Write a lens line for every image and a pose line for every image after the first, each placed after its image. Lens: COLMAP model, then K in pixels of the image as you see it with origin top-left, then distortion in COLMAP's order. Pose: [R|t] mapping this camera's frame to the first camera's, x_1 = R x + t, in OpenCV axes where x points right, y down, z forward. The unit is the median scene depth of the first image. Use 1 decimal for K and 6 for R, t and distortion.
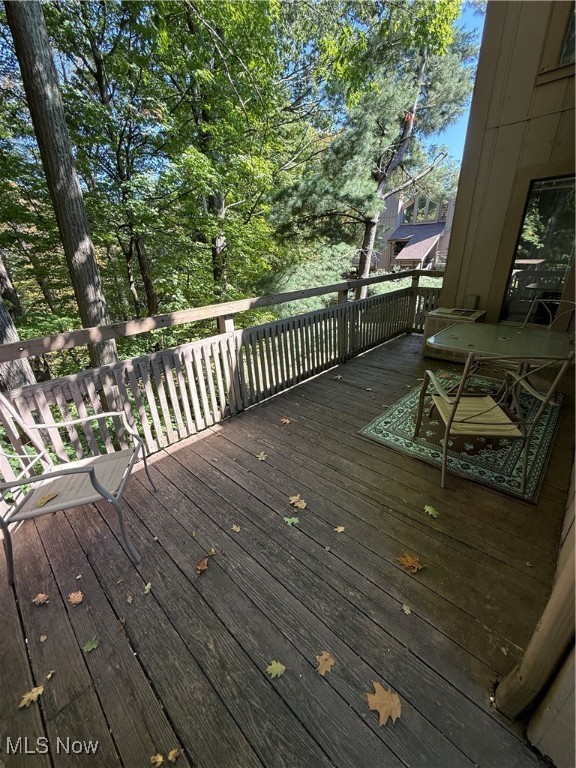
lens RADIAL K [[306.5, 0, 289.0], [0, 306.5, 384.2], [0, 0, 1]] dist [0.000307, 0.000887]
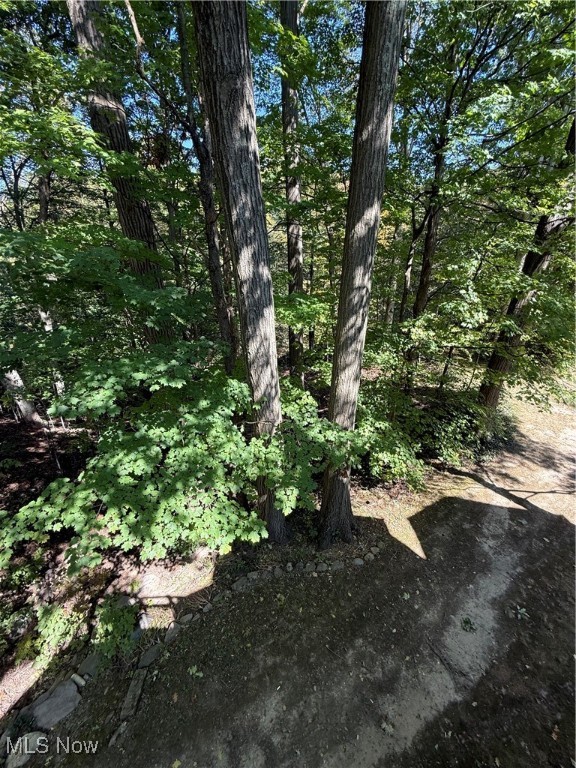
lens RADIAL K [[306.5, 0, 289.5], [0, 306.5, 382.6], [0, 0, 1]] dist [0.000307, 0.000887]
pose [[0.697759, 0.316458, -0.642640, -0.170891], [-0.289298, 0.945200, 0.151337, -0.104965], [0.655316, 0.080318, 0.751073, 0.304974]]
